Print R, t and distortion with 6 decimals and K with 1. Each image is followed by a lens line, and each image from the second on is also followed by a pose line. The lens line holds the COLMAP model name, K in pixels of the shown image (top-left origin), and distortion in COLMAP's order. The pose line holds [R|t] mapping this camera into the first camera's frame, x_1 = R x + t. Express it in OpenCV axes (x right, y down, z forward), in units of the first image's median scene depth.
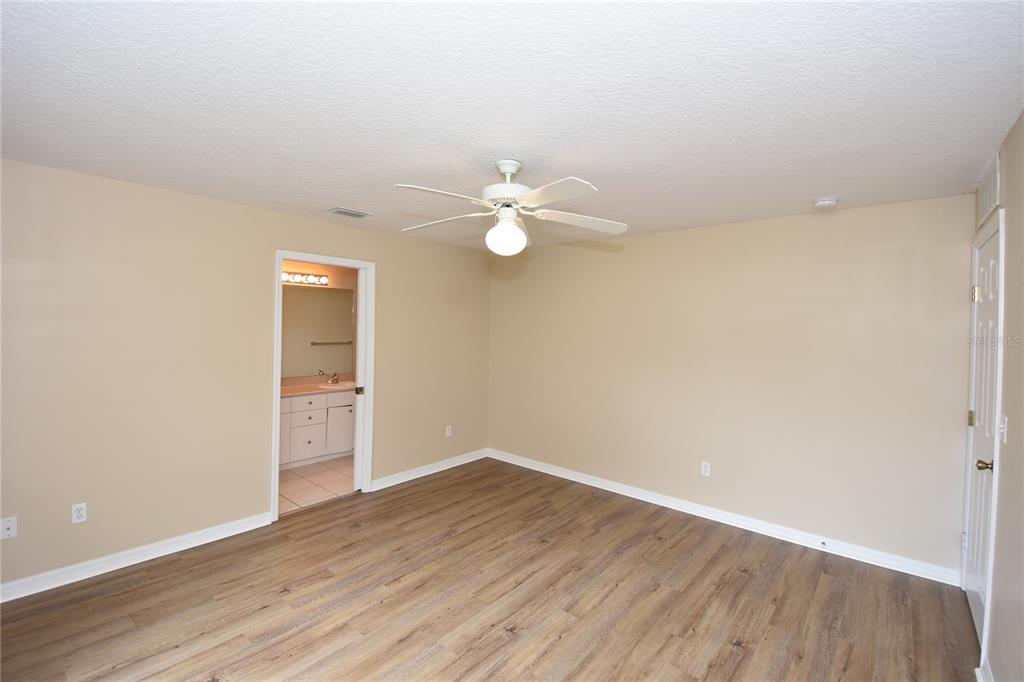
lens RADIAL K [[449.7, 0, 508.9], [0, 449.7, 328.3], [0, 0, 1]] dist [0.011741, -0.021636]
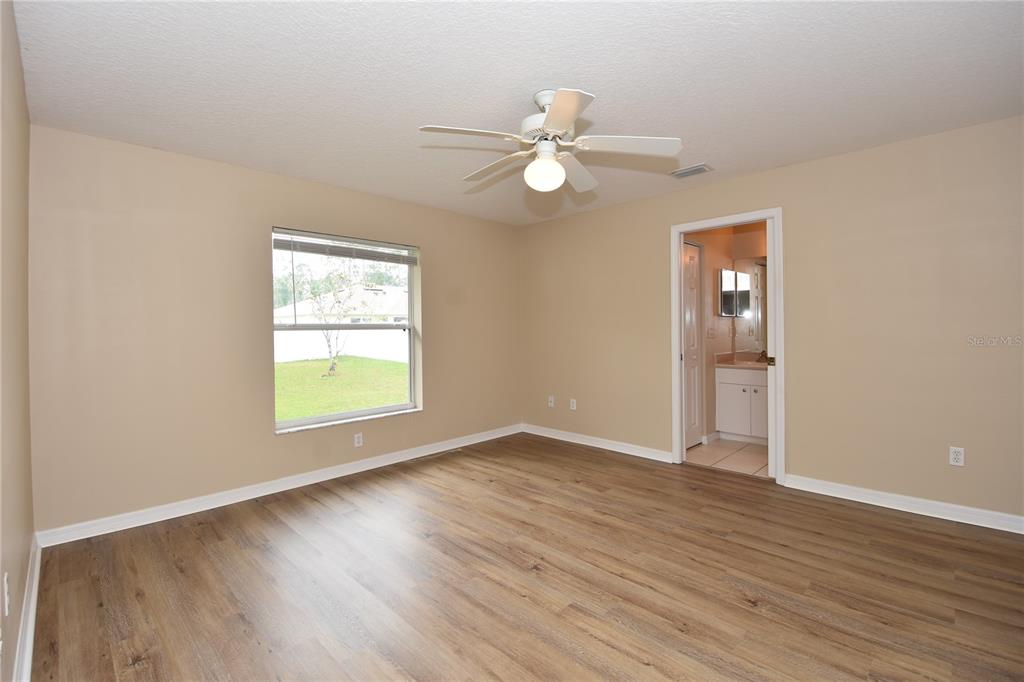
lens RADIAL K [[449.7, 0, 508.9], [0, 449.7, 328.3], [0, 0, 1]] dist [0.011741, -0.021636]
pose [[-0.075357, -0.016941, -0.997013, 0.736223], [-0.001100, 0.999856, -0.016906, 0.119502], [0.997156, -0.000178, -0.075364, 0.746379]]
